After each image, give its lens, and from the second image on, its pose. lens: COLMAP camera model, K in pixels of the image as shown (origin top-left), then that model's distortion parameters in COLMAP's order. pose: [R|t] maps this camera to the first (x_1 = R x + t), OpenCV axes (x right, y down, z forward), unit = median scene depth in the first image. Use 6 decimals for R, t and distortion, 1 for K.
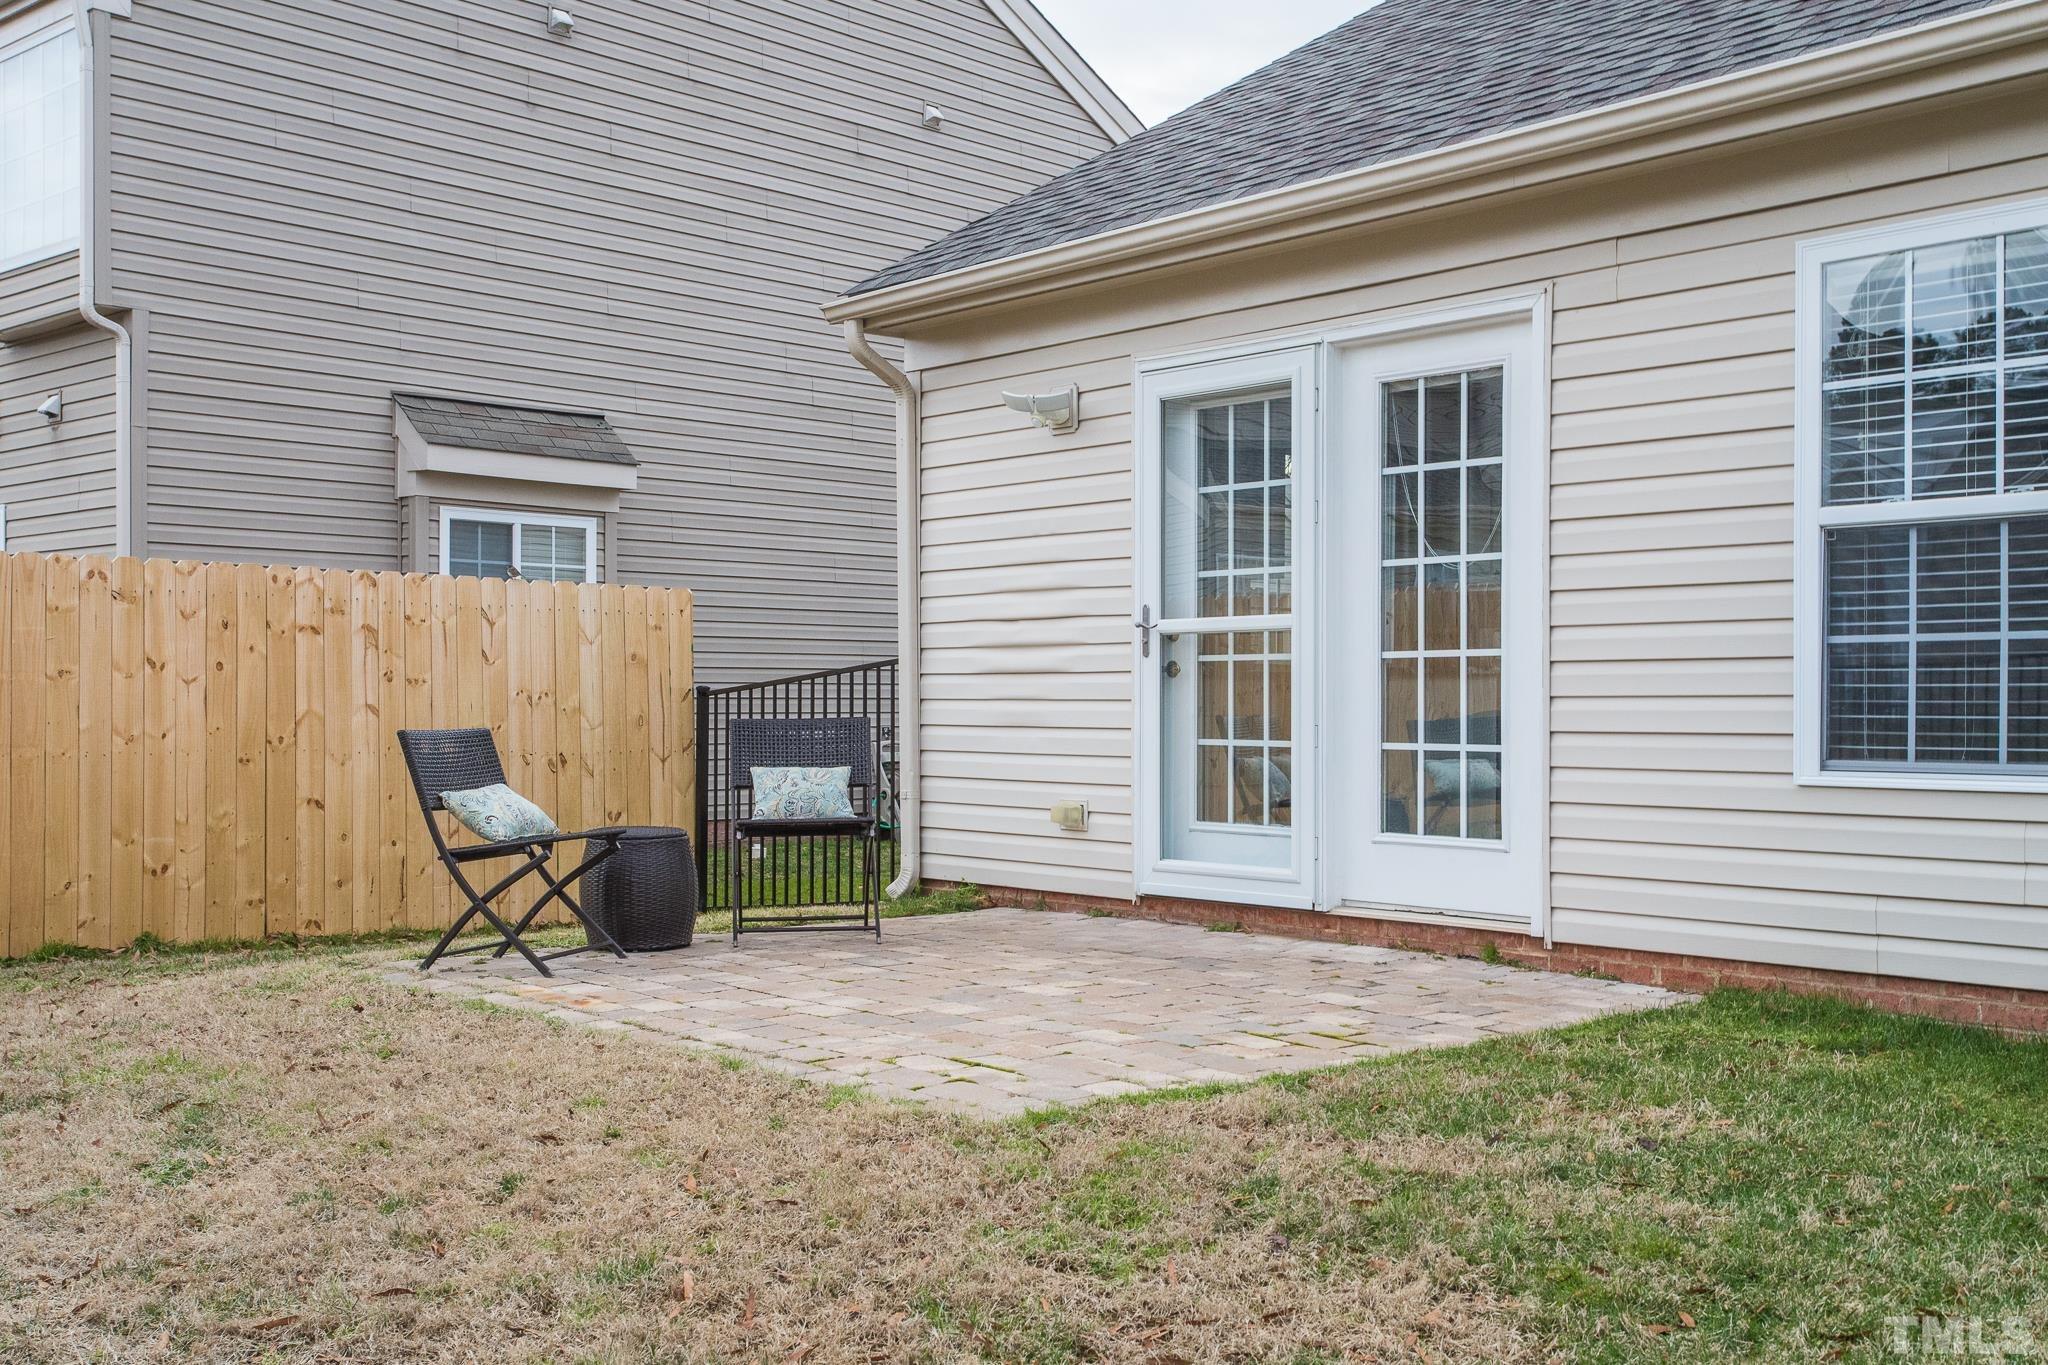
lens RADIAL K [[2182.0, 0, 1005.1], [0, 2182.0, 677.9], [0, 0, 1]] dist [-0.000714, 0.000000]
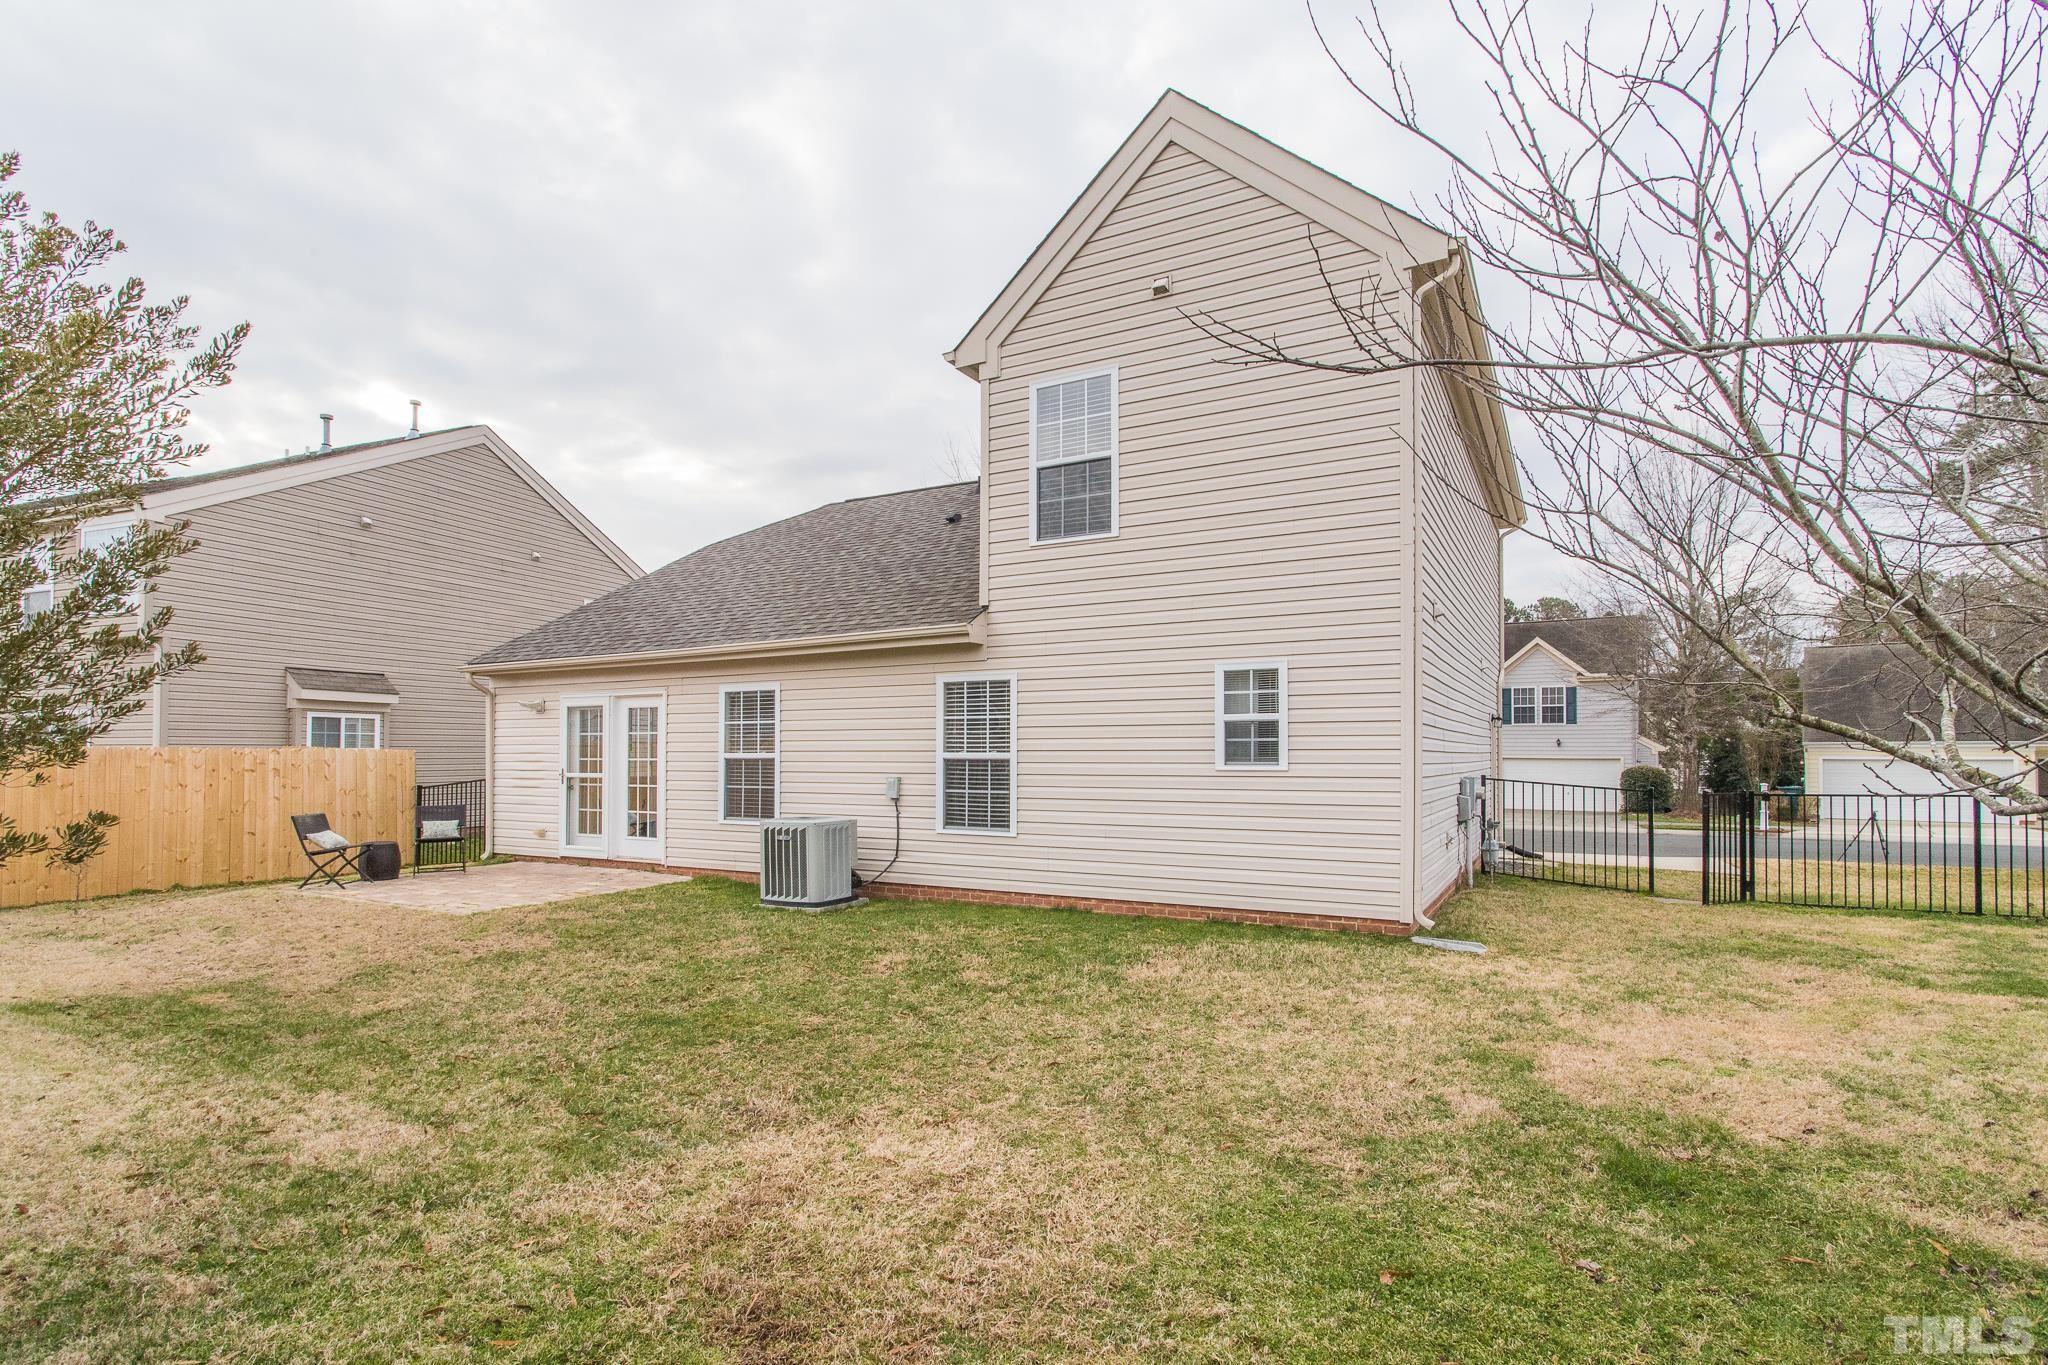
lens RADIAL K [[975.3, 0, 1013.3], [0, 975.3, 727.3], [0, 0, 1]] dist [-0.002206, 0.004536]
pose [[0.930632, 0.010153, 0.365815, 0.172573], [-0.003215, 0.999803, -0.019571, -0.074798], [-0.365942, 0.017037, 0.930482, -0.678659]]
